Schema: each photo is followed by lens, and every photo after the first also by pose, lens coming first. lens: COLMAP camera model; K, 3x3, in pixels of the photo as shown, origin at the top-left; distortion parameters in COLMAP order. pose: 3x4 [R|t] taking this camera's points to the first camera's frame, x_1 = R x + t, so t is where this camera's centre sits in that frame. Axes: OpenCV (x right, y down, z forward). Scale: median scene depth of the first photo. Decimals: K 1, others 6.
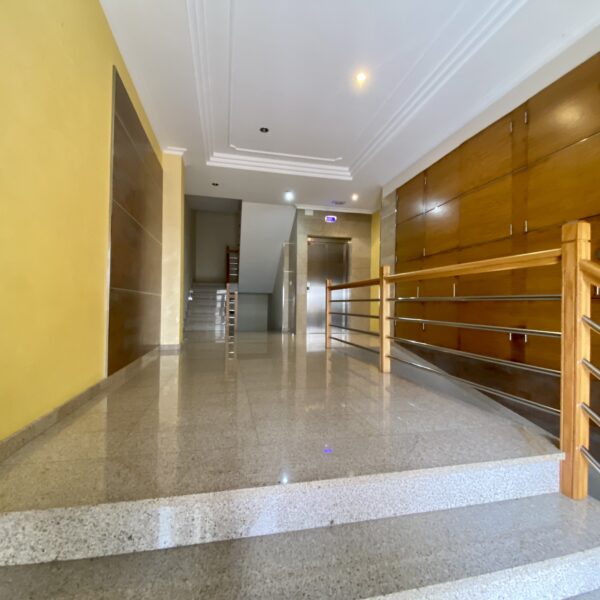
lens RADIAL K [[325.4, 0, 298.7], [0, 325.4, 302.7], [0, 0, 1]] dist [0.028881, -0.027361]
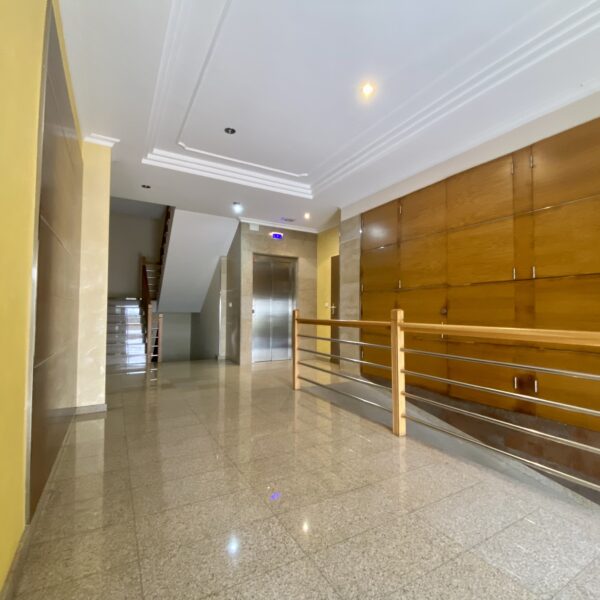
lens RADIAL K [[325.4, 0, 298.7], [0, 325.4, 302.7], [0, 0, 1]] dist [0.028881, -0.027361]
pose [[0.958206, 0.002738, 0.286066, -0.132359], [0.002640, 0.999827, -0.018414, -0.066503], [-0.286067, 0.018399, 0.958033, 0.139697]]
